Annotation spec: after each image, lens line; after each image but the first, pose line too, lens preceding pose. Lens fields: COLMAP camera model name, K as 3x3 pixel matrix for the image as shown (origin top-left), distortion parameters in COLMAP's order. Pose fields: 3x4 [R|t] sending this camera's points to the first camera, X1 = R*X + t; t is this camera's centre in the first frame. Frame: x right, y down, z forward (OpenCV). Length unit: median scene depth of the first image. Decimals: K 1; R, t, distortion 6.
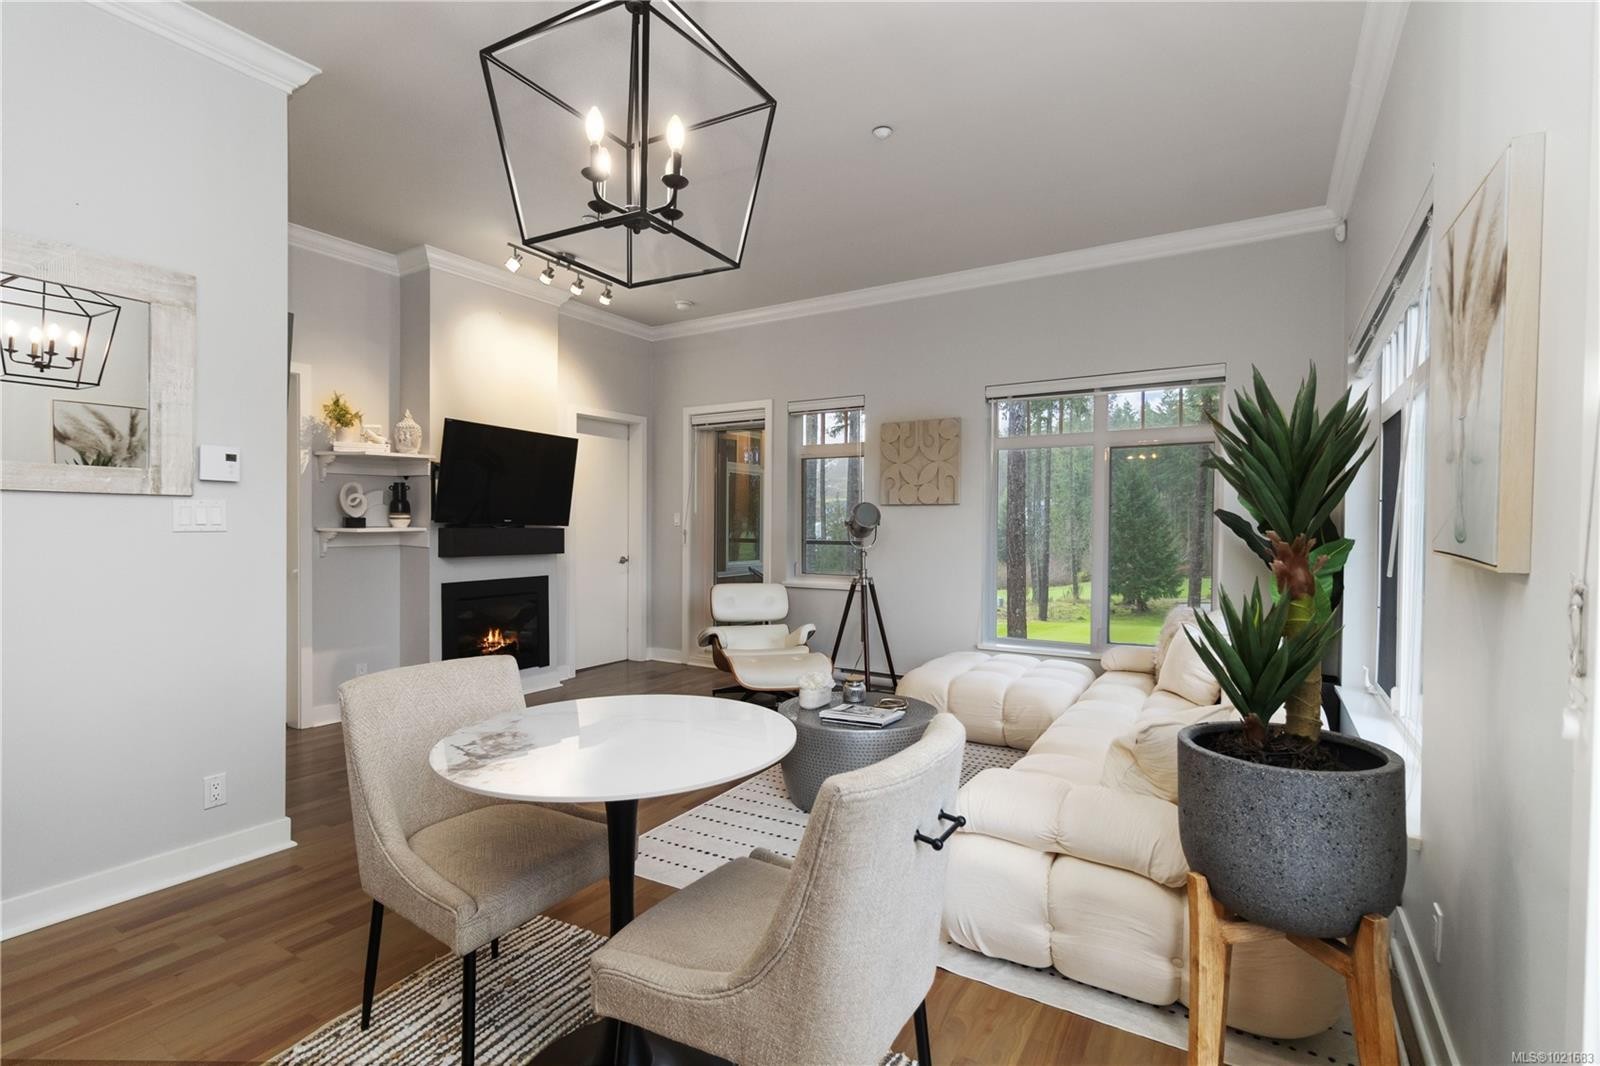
lens RADIAL K [[736.2, 0, 809.3], [0, 736.2, 533.5], [0, 0, 1]] dist [-0.001591, -0.000314]
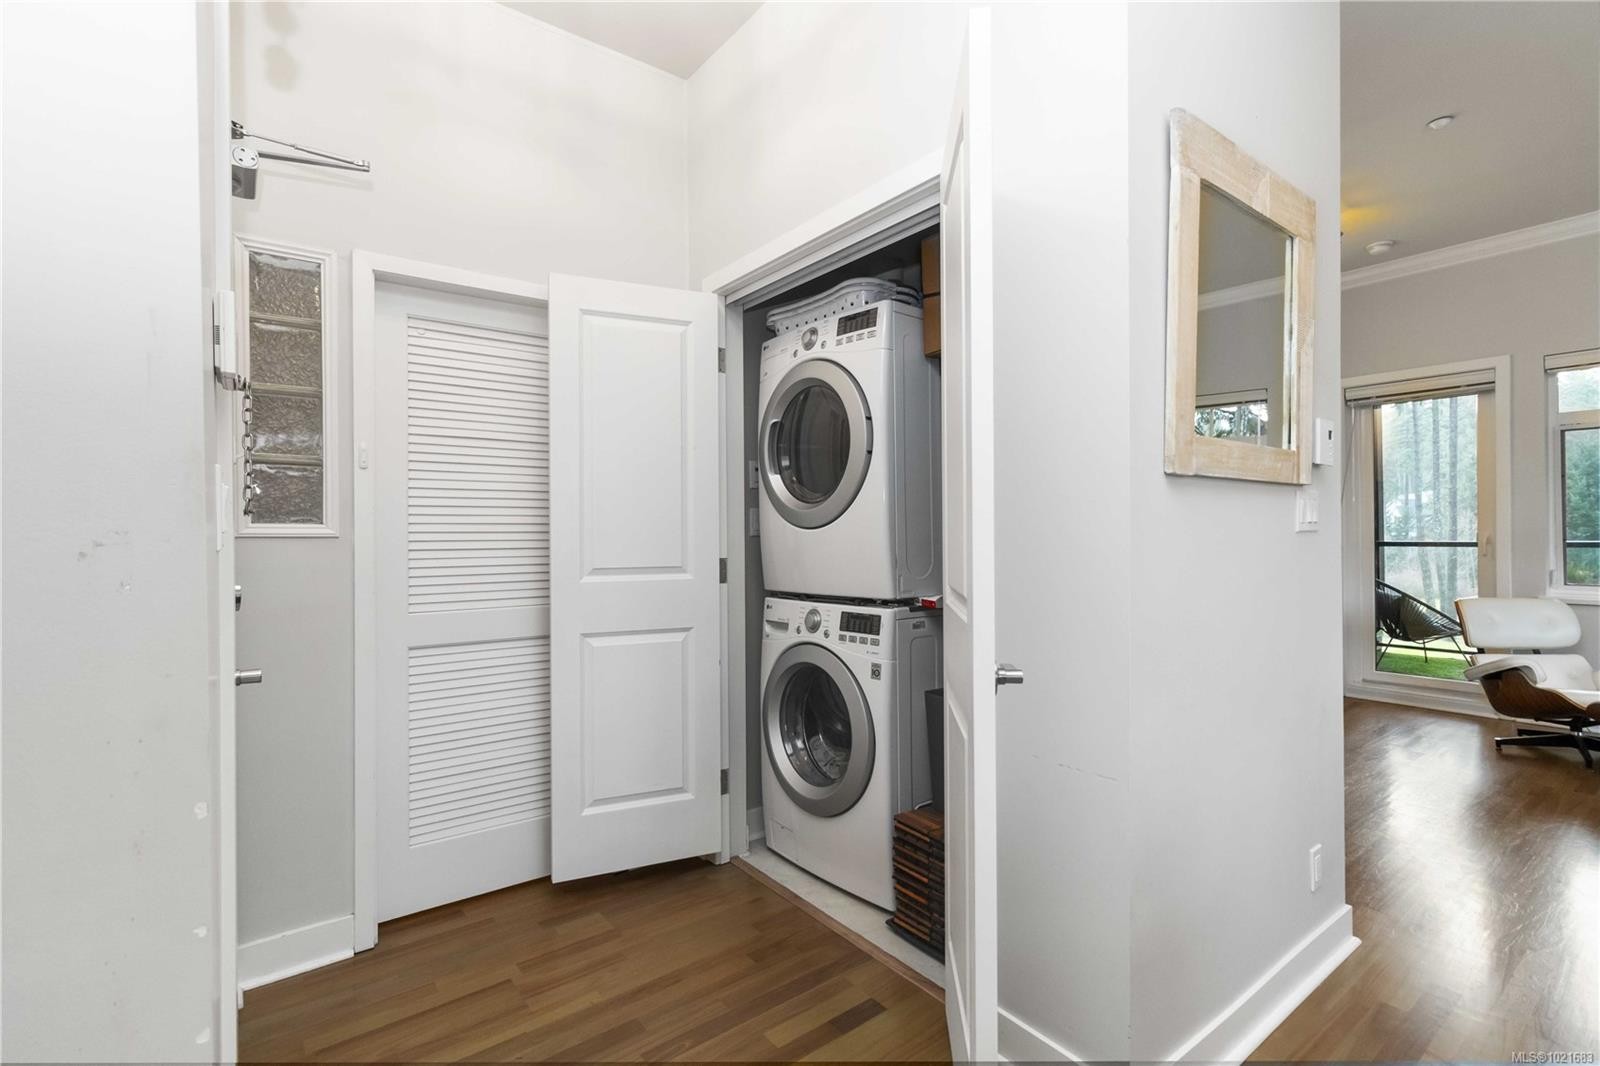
lens RADIAL K [[726.8, 0, 799.7], [0, 726.8, 535.9], [0, 0, 1]] dist [-0.000002, -0.000281]
pose [[0.927596, -0.015174, -0.373277, -0.522731], [0.012865, 0.999880, -0.008677, 0.001394], [0.373364, 0.003247, 0.927679, 0.040815]]
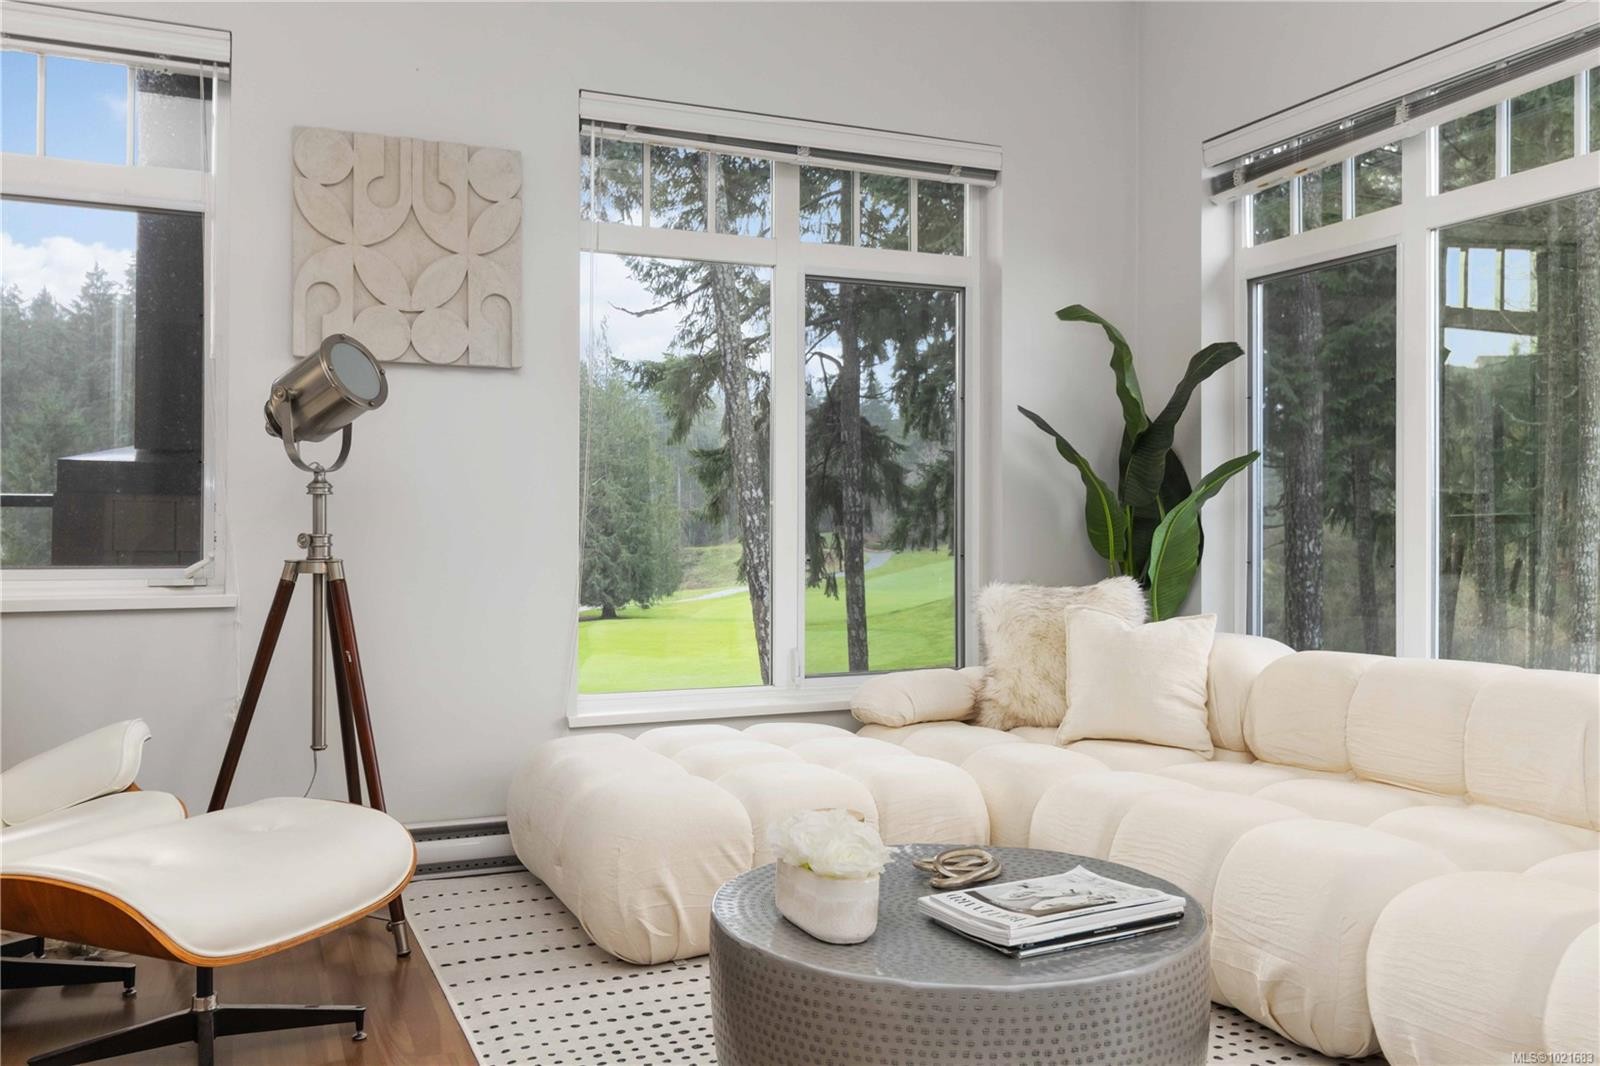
lens RADIAL K [[1318.9, 0, 762.3], [0, 1318.9, 511.7], [0, 0, 1]] dist [-0.002425, -0.003724]
pose [[0.587439, 0.006635, 0.809242, -0.293432], [0.014576, 0.999717, -0.018778, 0.052241], [-0.809137, 0.022826, 0.587176, 0.478700]]
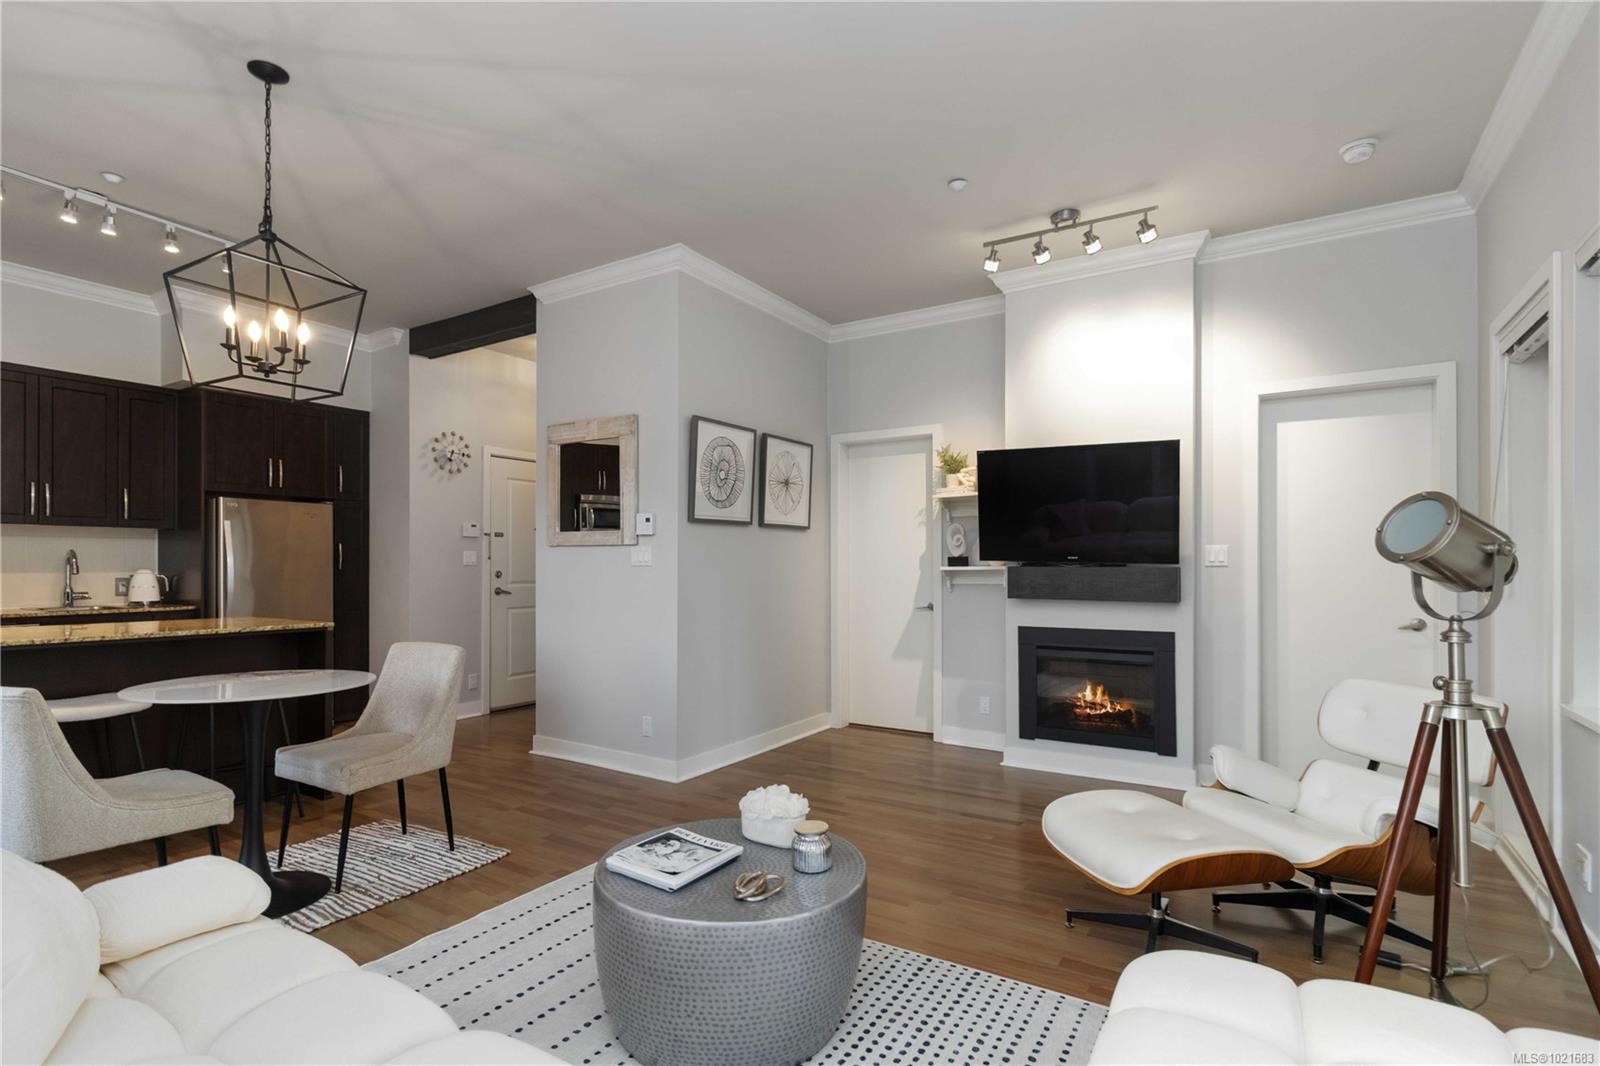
lens RADIAL K [[767.3, 0, 796.7], [0, 767.3, 565.1], [0, 0, 1]] dist [-0.002498, -0.000804]
pose [[-0.018474, -0.005197, -0.999816, 0.443459], [-0.014124, 0.999888, -0.004936, -0.000617], [0.999730, 0.014030, -0.018546, 0.688112]]
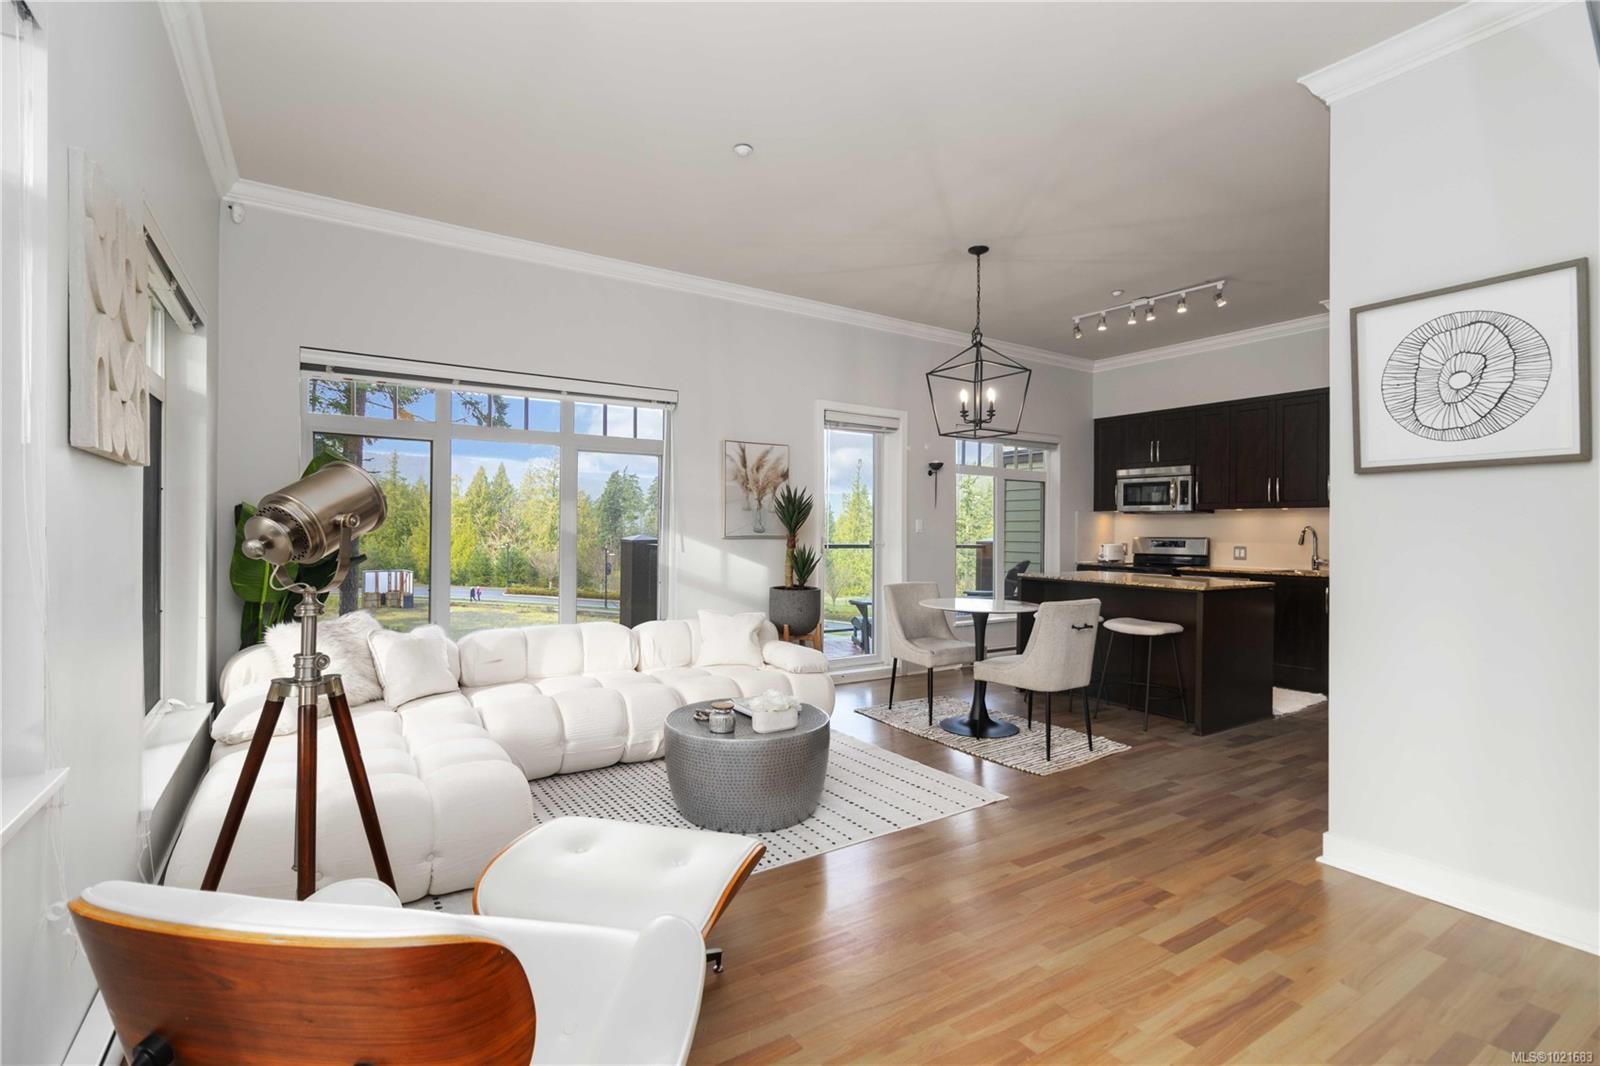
lens RADIAL K [[748.5, 0, 800.0], [0, 748.5, 533.0], [0, 0, 1]] dist [0.001960, 0.000169]
pose [[-0.897470, -0.015926, 0.440788, -0.279781], [-0.008606, 0.999790, 0.018601, -0.016013], [-0.440992, 0.012901, -0.897418, 1.207191]]
